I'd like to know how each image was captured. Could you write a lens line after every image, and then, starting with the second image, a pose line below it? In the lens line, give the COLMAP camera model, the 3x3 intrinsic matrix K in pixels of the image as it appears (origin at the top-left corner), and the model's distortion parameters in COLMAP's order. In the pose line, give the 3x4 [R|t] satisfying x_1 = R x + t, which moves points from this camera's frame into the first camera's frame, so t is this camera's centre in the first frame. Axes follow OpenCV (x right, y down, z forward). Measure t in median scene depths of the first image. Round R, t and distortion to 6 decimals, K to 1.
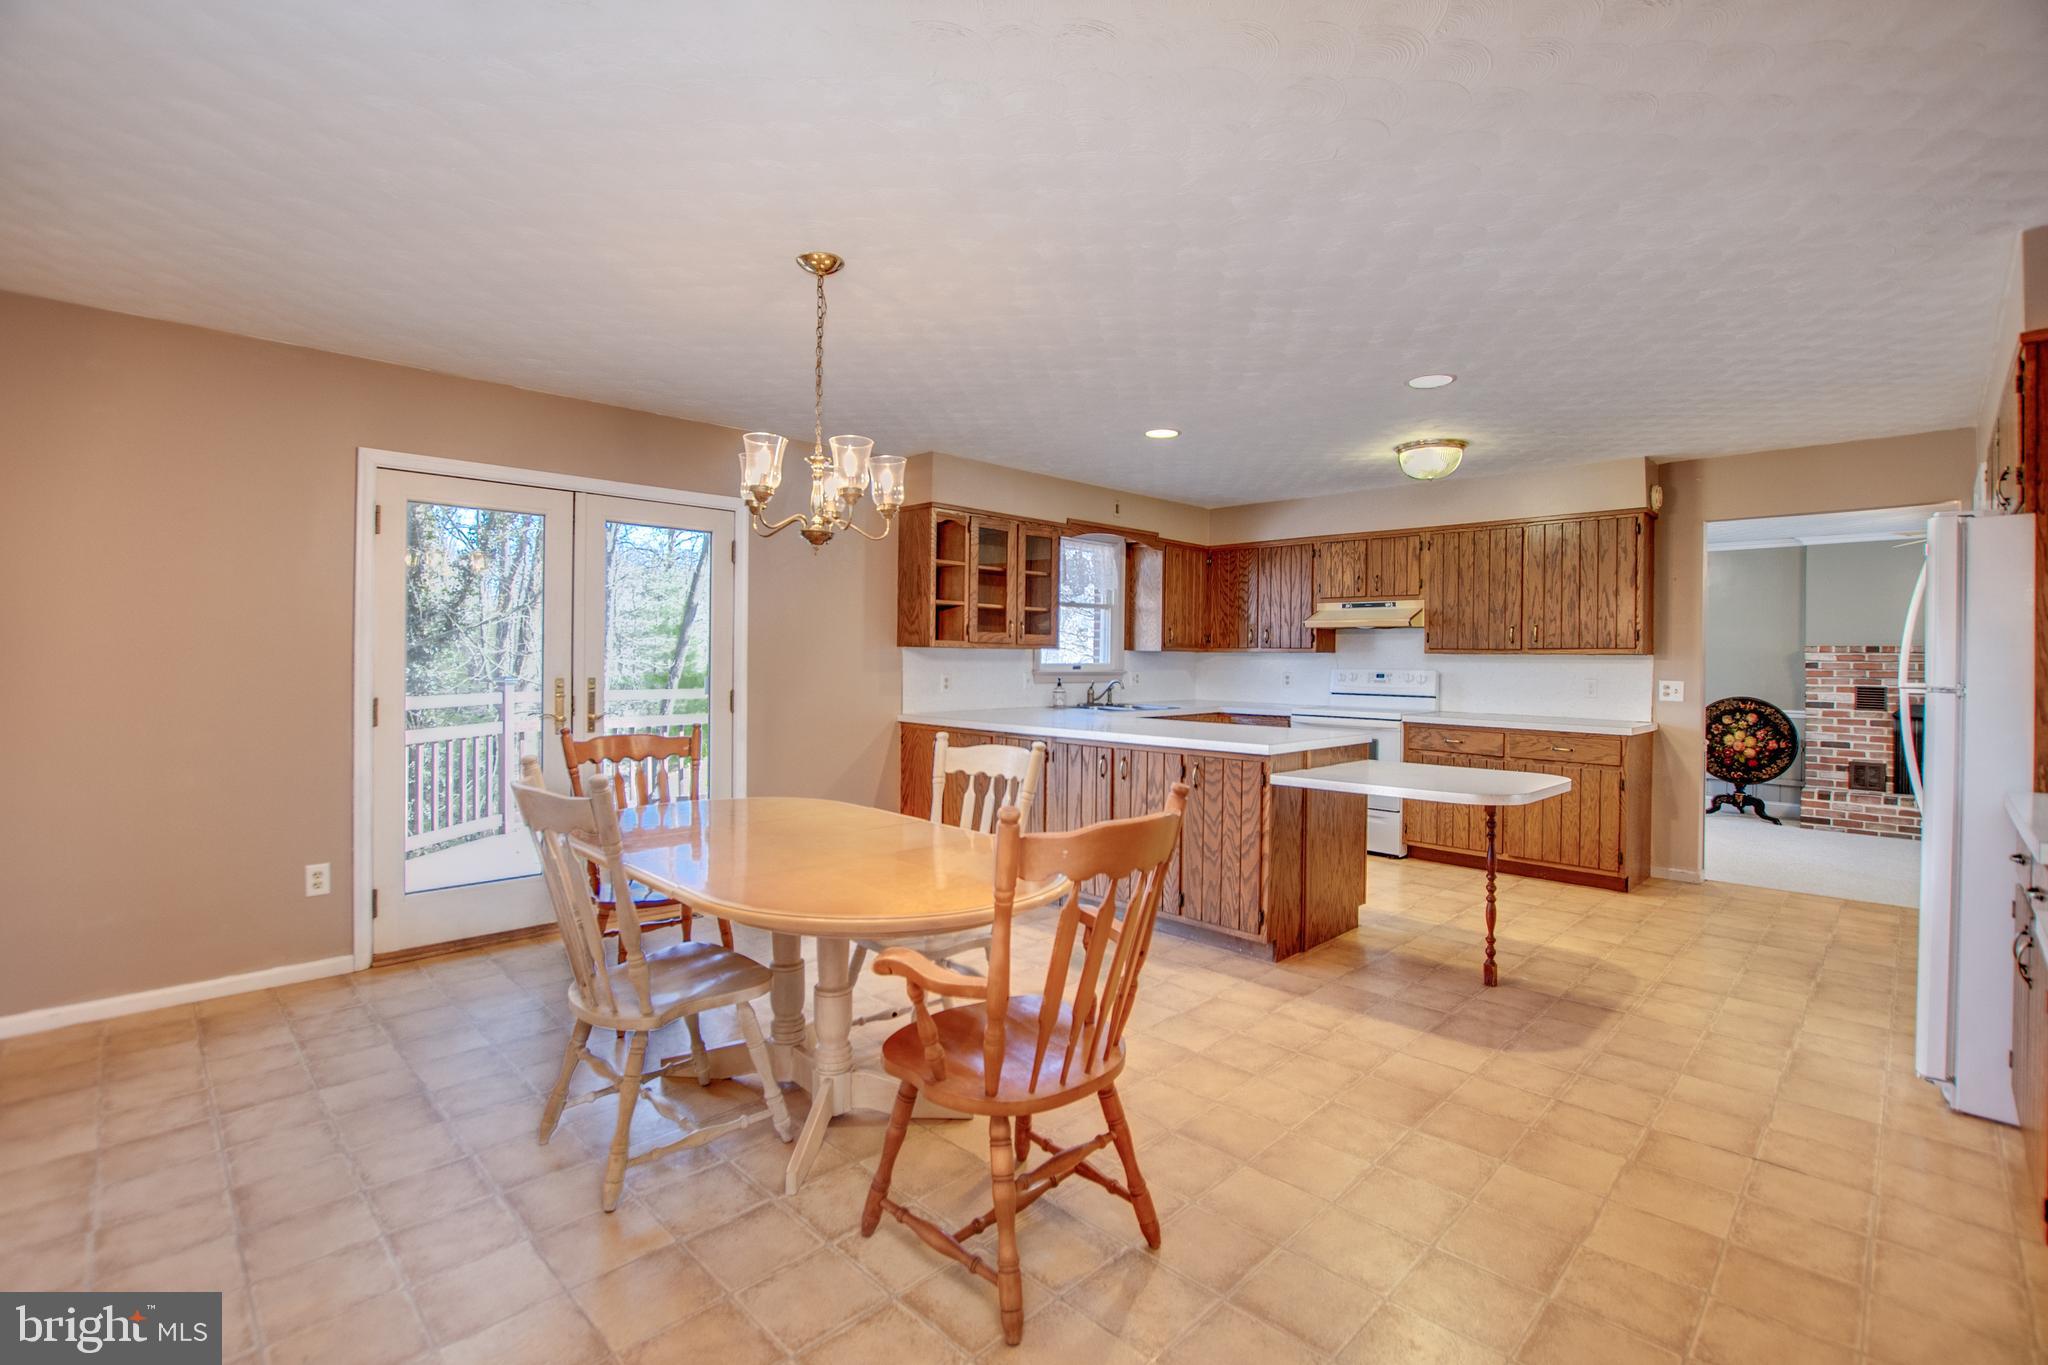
lens RADIAL K [[902.1, 0, 1023.6], [0, 902.1, 675.3], [0, 0, 1]] dist [-0.020037, 0.000265]
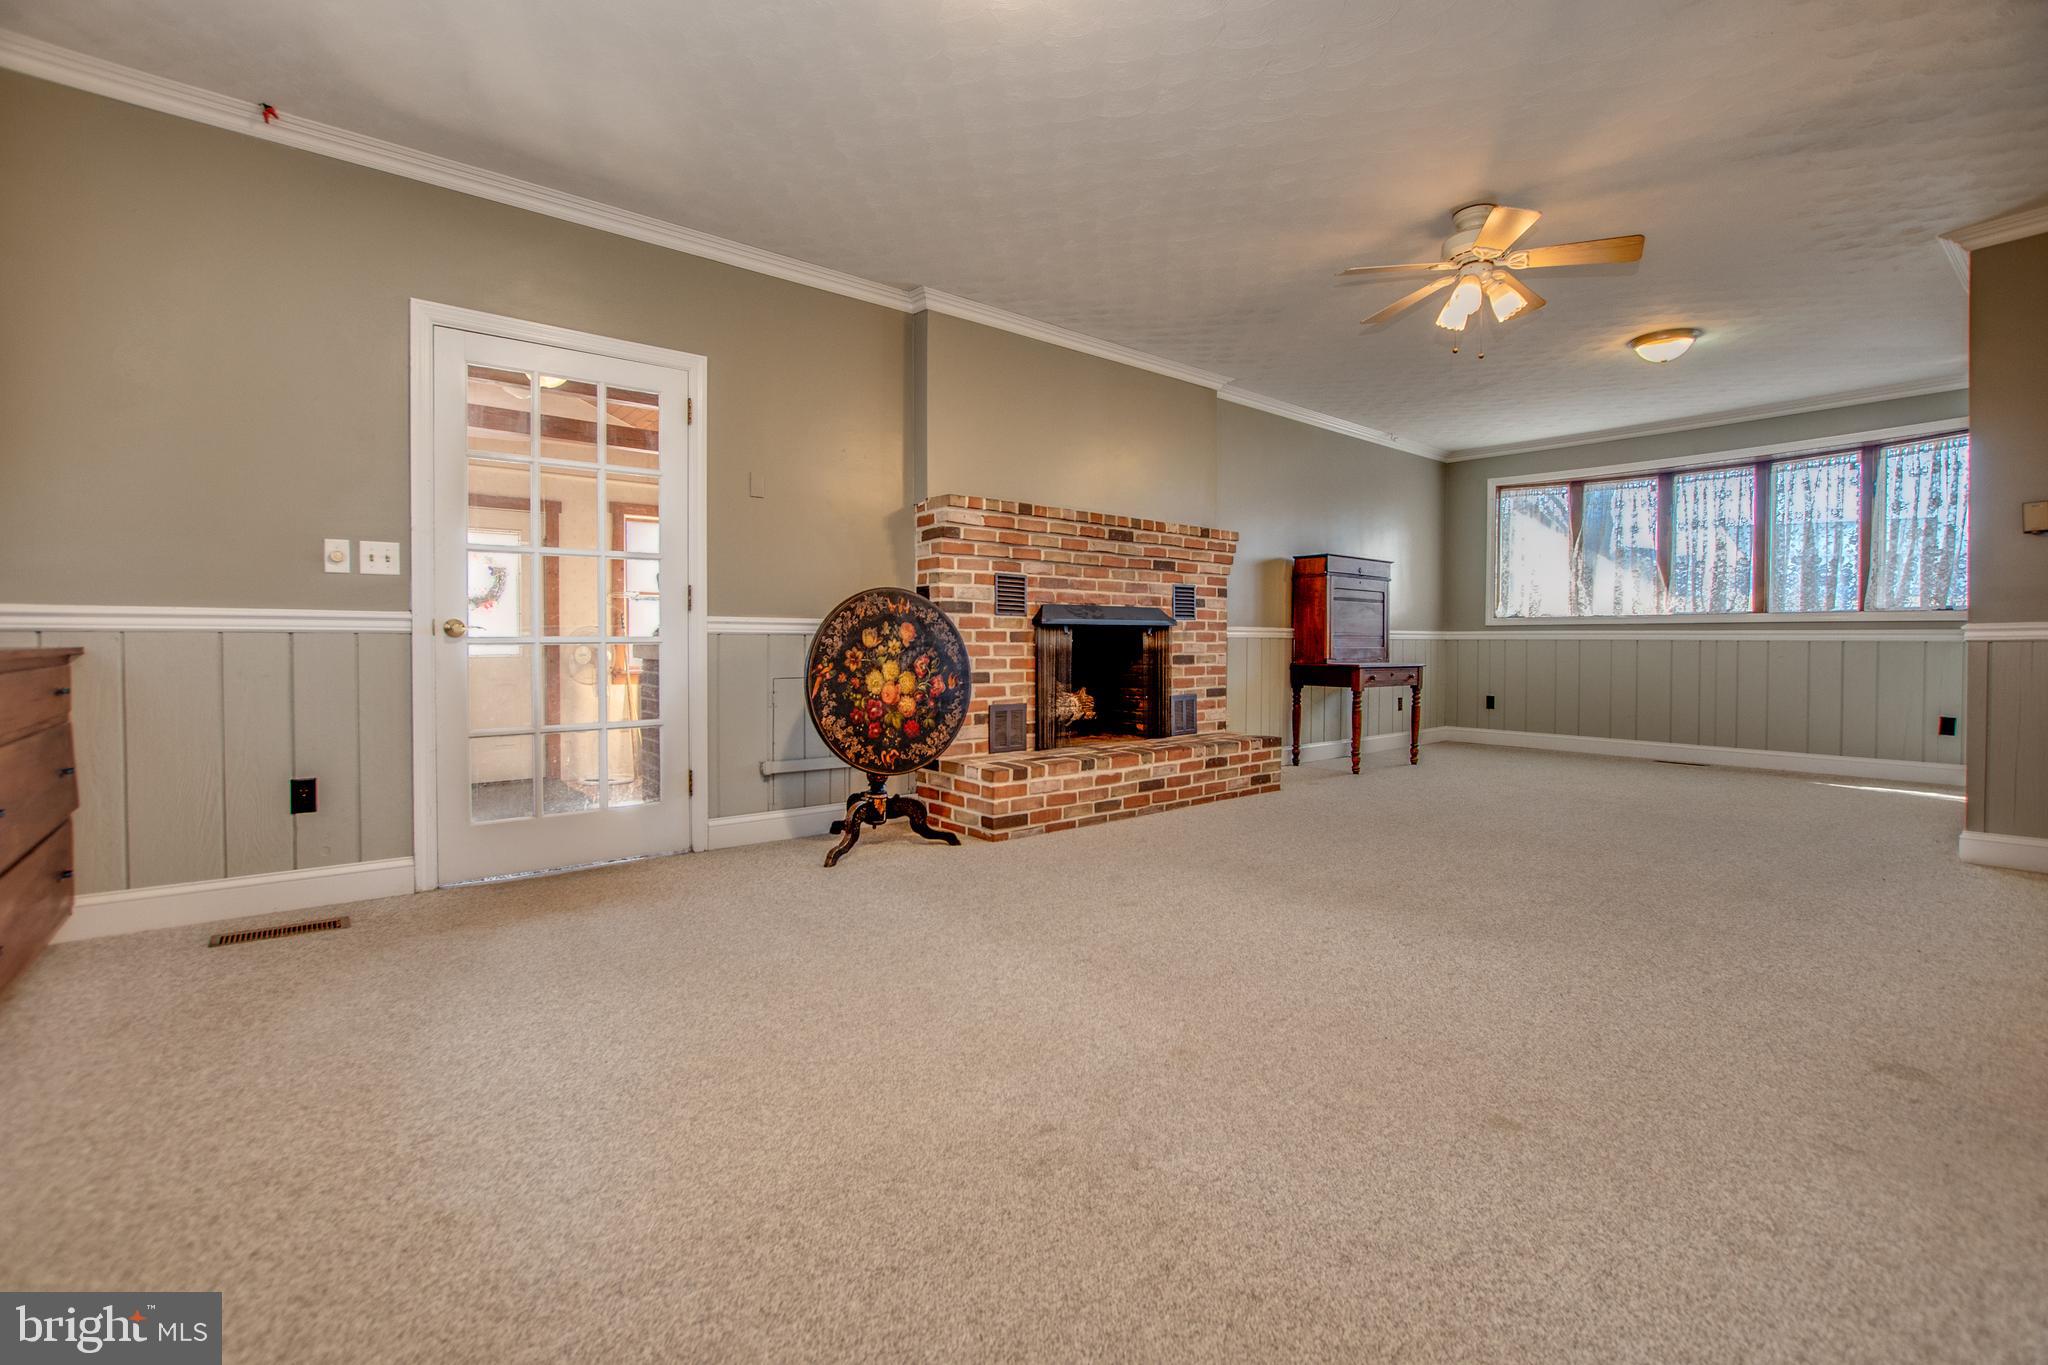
lens RADIAL K [[902.1, 0, 1023.6], [0, 902.1, 675.3], [0, 0, 1]] dist [-0.020037, 0.000265]
pose [[0.097327, -0.045768, 0.994200, 0.364977], [0.019039, 0.998845, 0.044118, 0.053569], [-0.995070, 0.014635, 0.098086, 0.939122]]
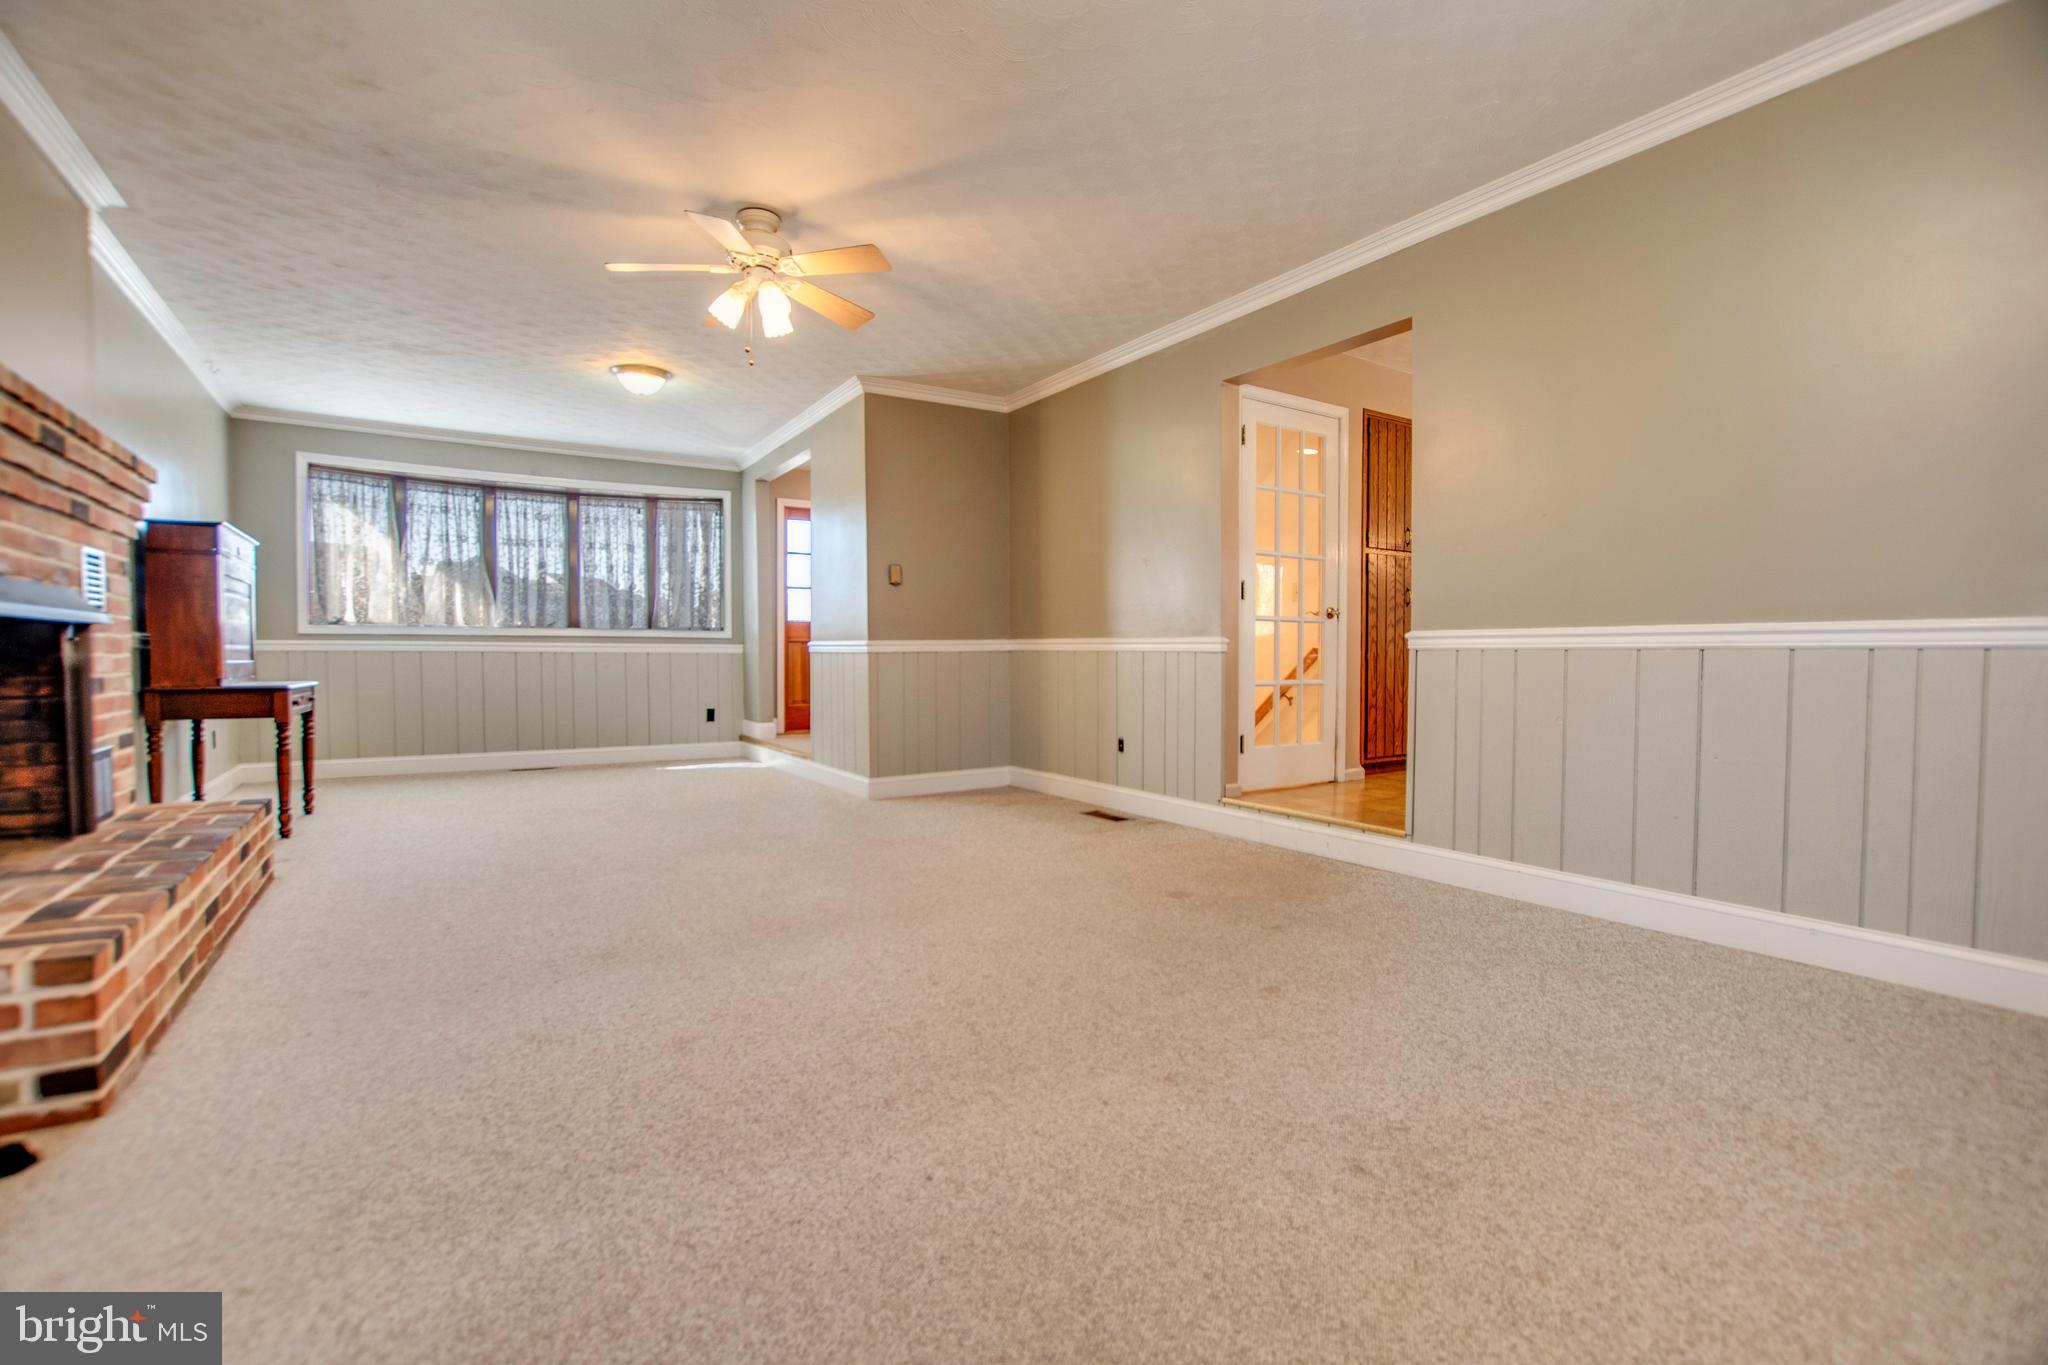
lens RADIAL K [[897.3, 0, 1023.5], [0, 897.3, 697.6], [0, 0, 1]] dist [-0.029669, -0.000112]
pose [[-0.977272, -0.020323, 0.211015, 0.611473], [-0.006315, 0.997743, 0.066846, 0.052549], [-0.211897, 0.063994, -0.975195, 1.163513]]
